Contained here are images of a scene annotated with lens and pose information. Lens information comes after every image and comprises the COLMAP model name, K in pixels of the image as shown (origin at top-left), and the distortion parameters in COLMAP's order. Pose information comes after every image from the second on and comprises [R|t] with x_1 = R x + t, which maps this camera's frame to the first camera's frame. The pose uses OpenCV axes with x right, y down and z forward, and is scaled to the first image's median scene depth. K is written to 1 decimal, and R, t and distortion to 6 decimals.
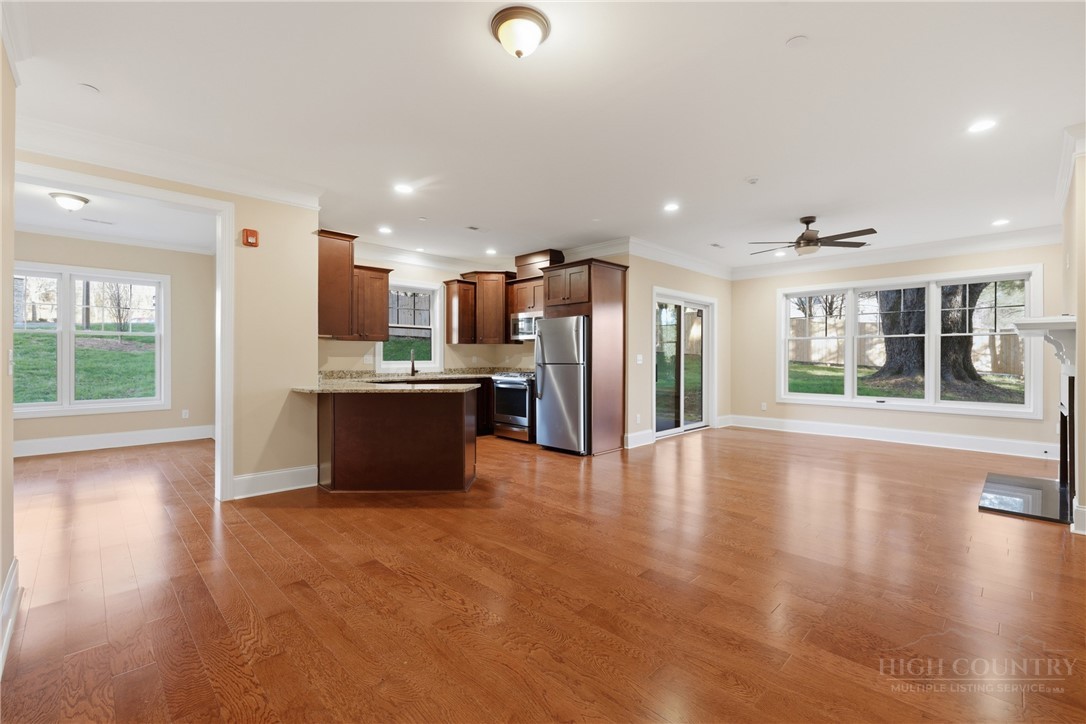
lens RADIAL K [[467.9, 0, 542.6], [0, 467.9, 356.9], [0, 0, 1]] dist [-0.001607, -0.000637]
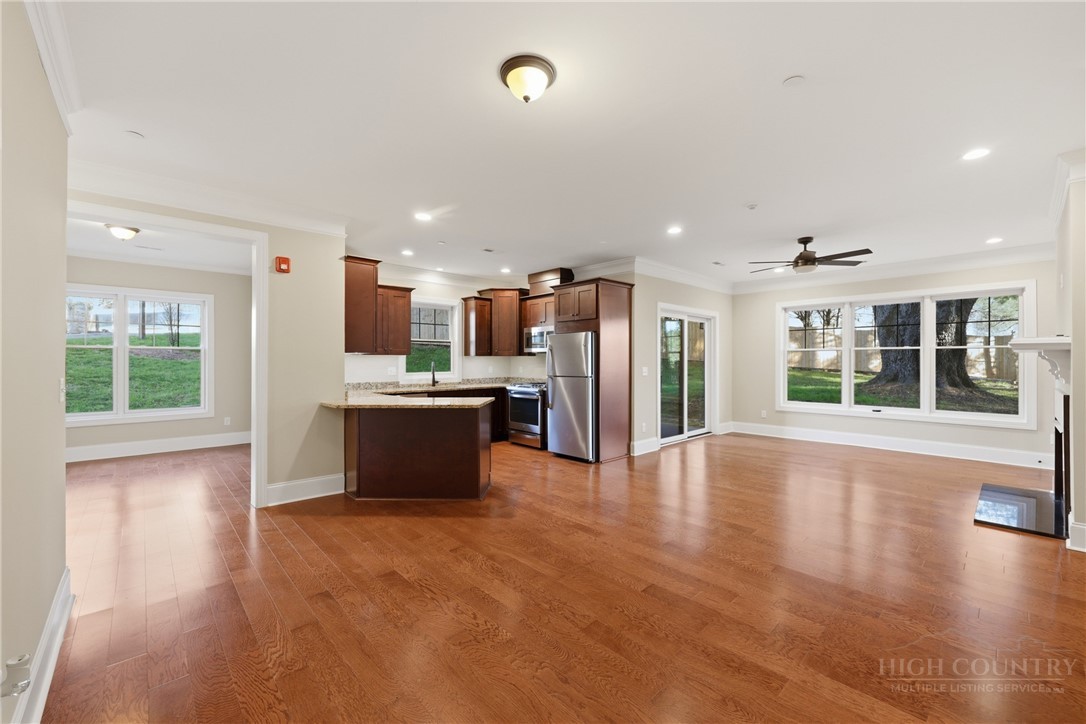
lens RADIAL K [[434.4, 0, 542.7], [0, 434.4, 359.8], [0, 0, 1]] dist [-0.003183, -0.000243]
pose [[0.999549, -0.002004, -0.029960, 0.004703], [0.001926, 0.999995, -0.002629, -0.018482], [0.029965, 0.002570, 0.999548, 0.007228]]
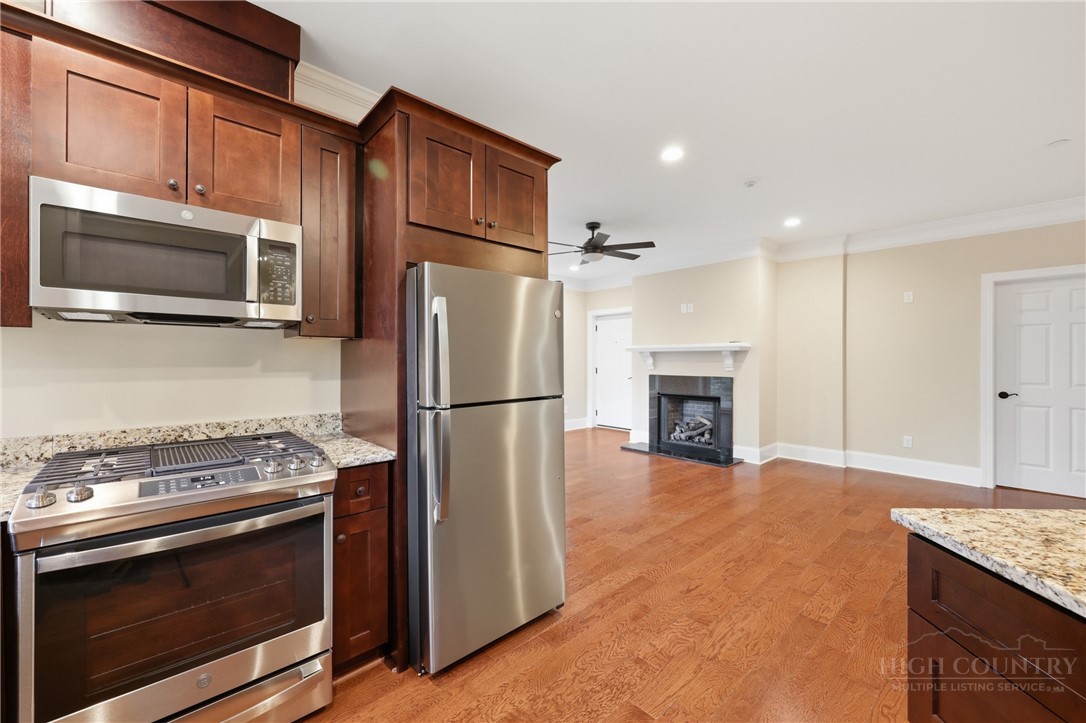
lens RADIAL K [[434.4, 0, 542.9], [0, 434.4, 358.0], [0, 0, 1]] dist [-0.003183, -0.000243]
pose [[0.029851, -0.003024, 0.999550, -0.273752], [-0.002041, 0.999993, 0.003086, -0.017777], [-0.999552, -0.002132, 0.029844, 0.868783]]
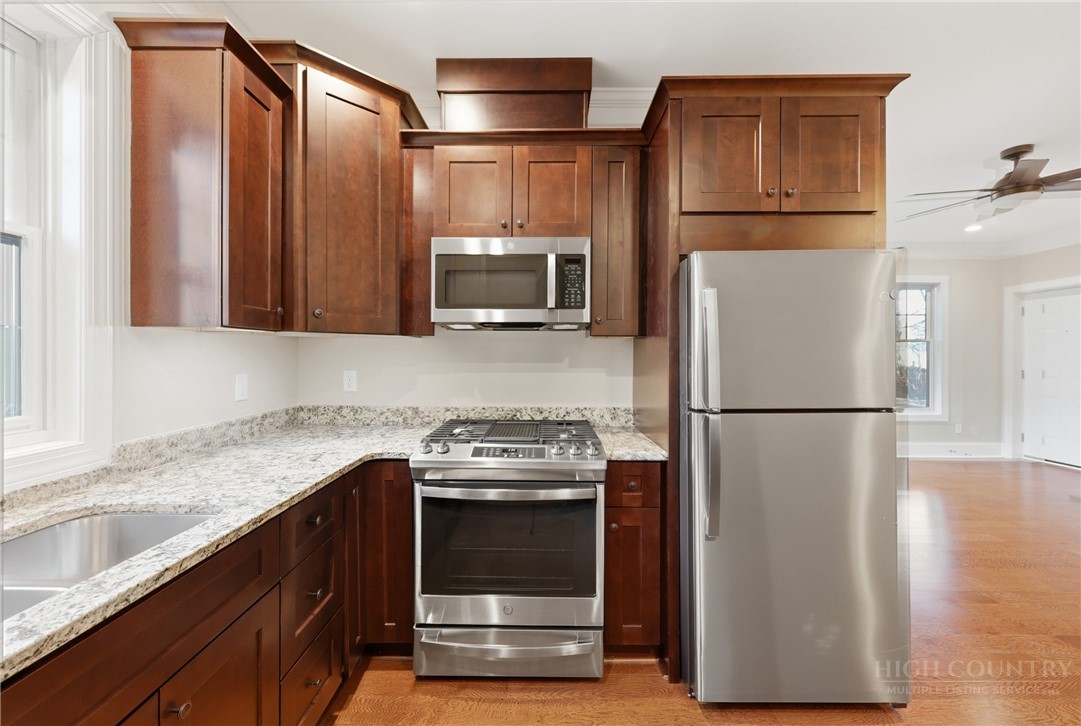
lens RADIAL K [[436.6, 0, 537.7], [0, 436.6, 356.3], [0, 0, 1]] dist [-0.000836, 0.000081]
pose [[0.706075, -0.004846, 0.708120, -0.247360], [0.000231, 0.999978, 0.006613, -0.018201], [-0.708137, -0.004505, 0.706061, 0.837416]]
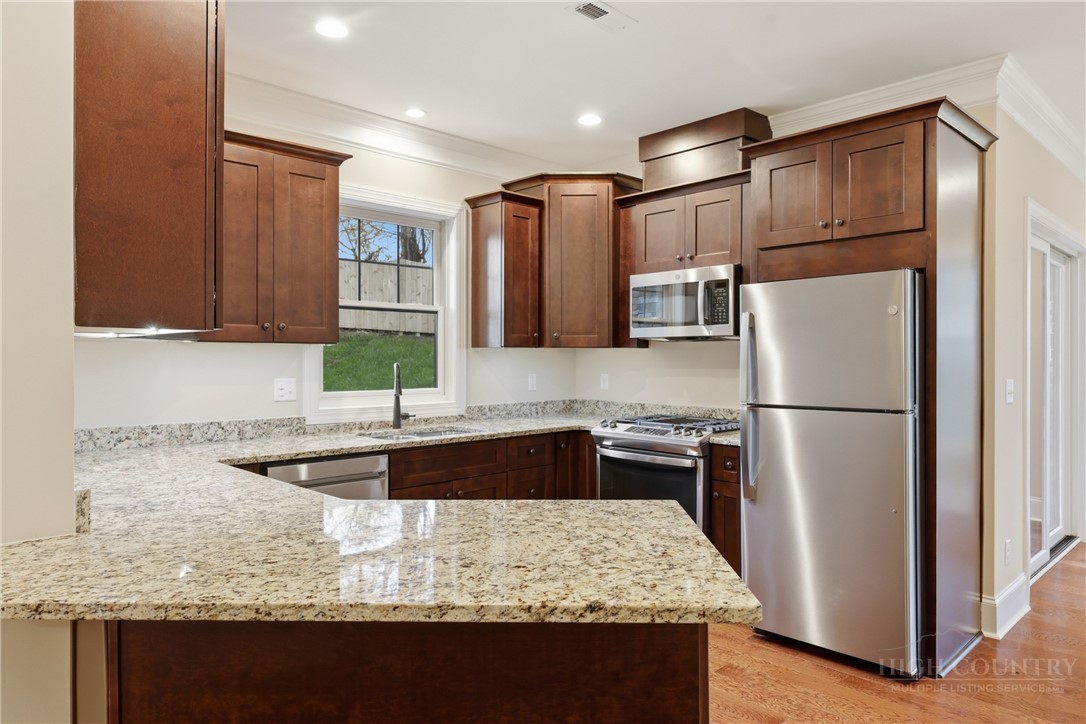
lens RADIAL K [[695.0, 0, 544.3], [0, 695.0, 362.0], [0, 0, 1]] dist [0.001057, -0.002389]
pose [[0.999932, -0.000774, -0.011618, -0.152893], [0.000822, 0.999991, 0.004073, -0.020020], [0.011615, -0.004083, 0.999924, 0.428989]]
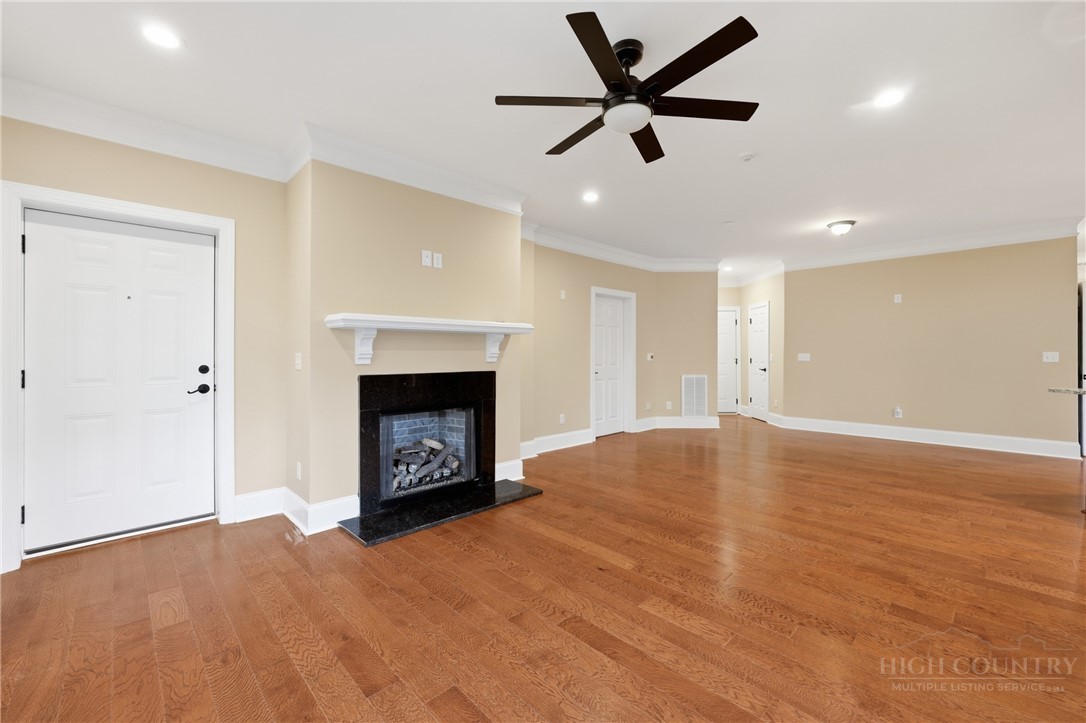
lens RADIAL K [[454.2, 0, 534.0], [0, 454.2, 352.6], [0, 0, 1]] dist [-0.001704, 0.000720]
pose [[-0.999842, -0.001329, 0.017720, 0.556702], [-0.001432, 0.999982, -0.005769, 0.000186], [-0.017712, -0.005794, -0.999826, 1.180229]]
